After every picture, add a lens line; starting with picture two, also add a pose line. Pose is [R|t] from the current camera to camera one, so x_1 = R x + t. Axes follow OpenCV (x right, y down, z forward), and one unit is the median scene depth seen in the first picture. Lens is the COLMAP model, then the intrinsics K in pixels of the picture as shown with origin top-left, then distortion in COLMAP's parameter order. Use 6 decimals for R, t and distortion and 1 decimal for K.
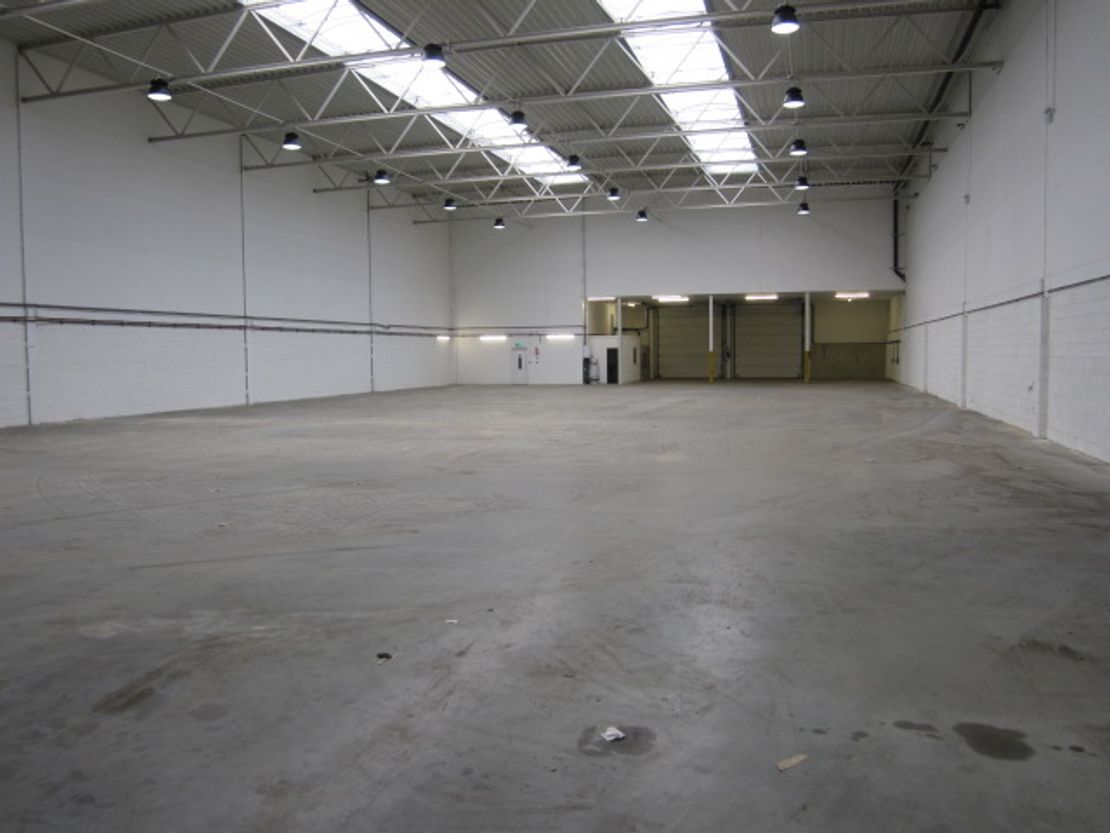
lens RADIAL K [[912.8, 0, 563.1], [0, 912.8, 411.3], [0, 0, 1]] dist [-0.038741, -0.008879]
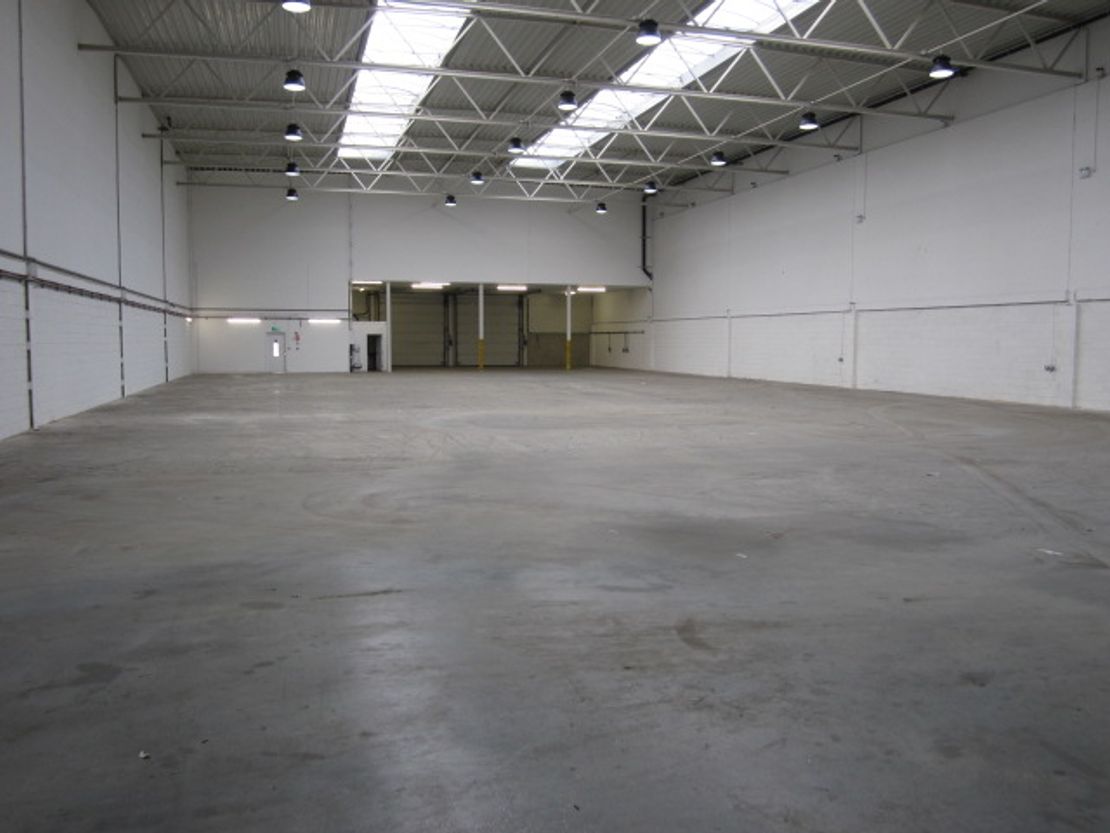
lens RADIAL K [[912.8, 0, 558.6], [0, 912.8, 423.6], [0, 0, 1]] dist [-0.038741, -0.008879]
pose [[0.846418, -0.034614, 0.531393, -0.297633], [0.020900, 0.999276, 0.031801, -0.001910], [-0.532108, -0.015811, 0.846529, 0.086175]]
